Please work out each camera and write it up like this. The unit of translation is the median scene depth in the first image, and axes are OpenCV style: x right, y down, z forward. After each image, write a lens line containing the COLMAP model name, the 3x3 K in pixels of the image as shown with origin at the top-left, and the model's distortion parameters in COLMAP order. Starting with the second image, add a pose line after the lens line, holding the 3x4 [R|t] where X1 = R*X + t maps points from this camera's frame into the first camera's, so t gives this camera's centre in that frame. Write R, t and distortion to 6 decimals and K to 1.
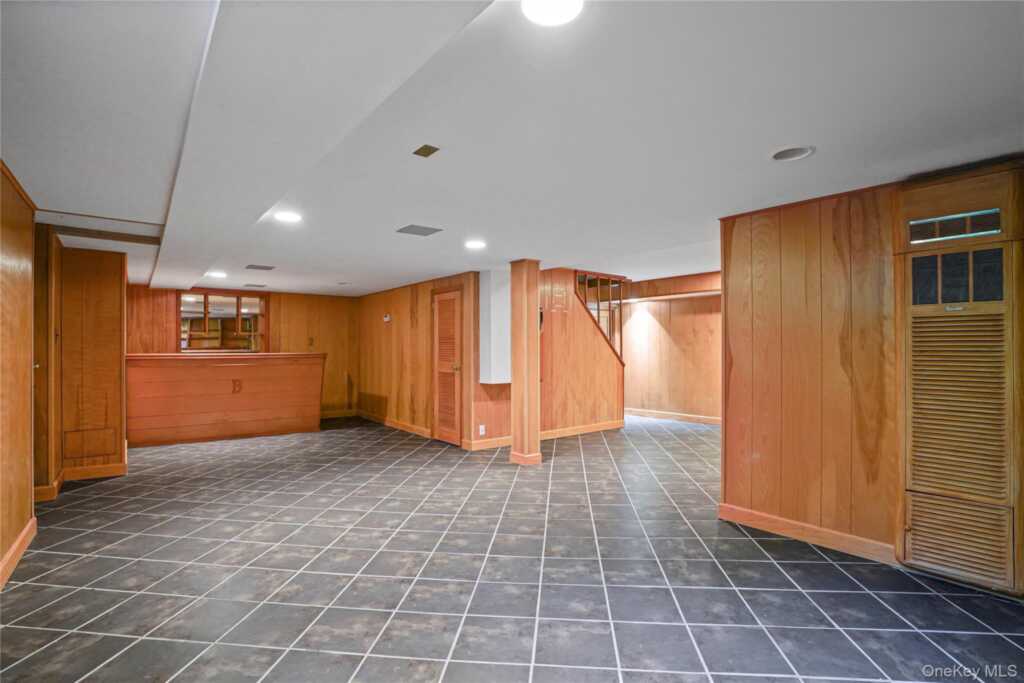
lens RADIAL K [[477.9, 0, 520.5], [0, 477.9, 345.4], [0, 0, 1]] dist [-0.056976, 0.025280]
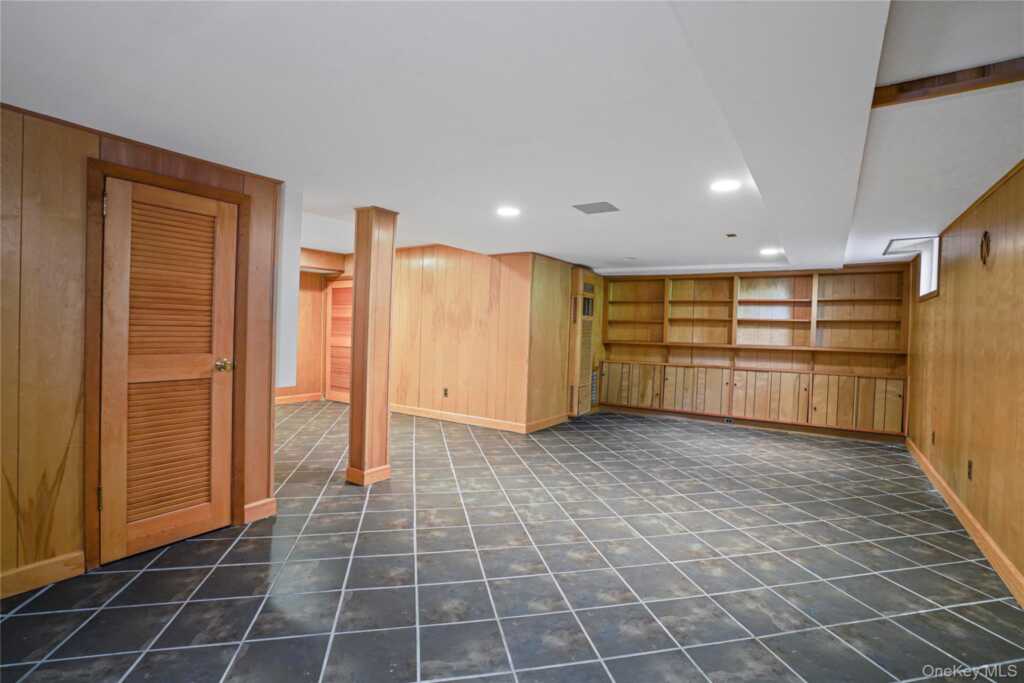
lens RADIAL K [[477.9, 0, 520.5], [0, 477.9, 345.4], [0, 0, 1]] dist [-0.056976, 0.025280]
pose [[-0.290495, -0.035842, 0.956205, -1.207709], [-0.027294, 0.999202, 0.029162, 0.012412], [-0.956487, -0.017627, -0.291241, 1.584508]]
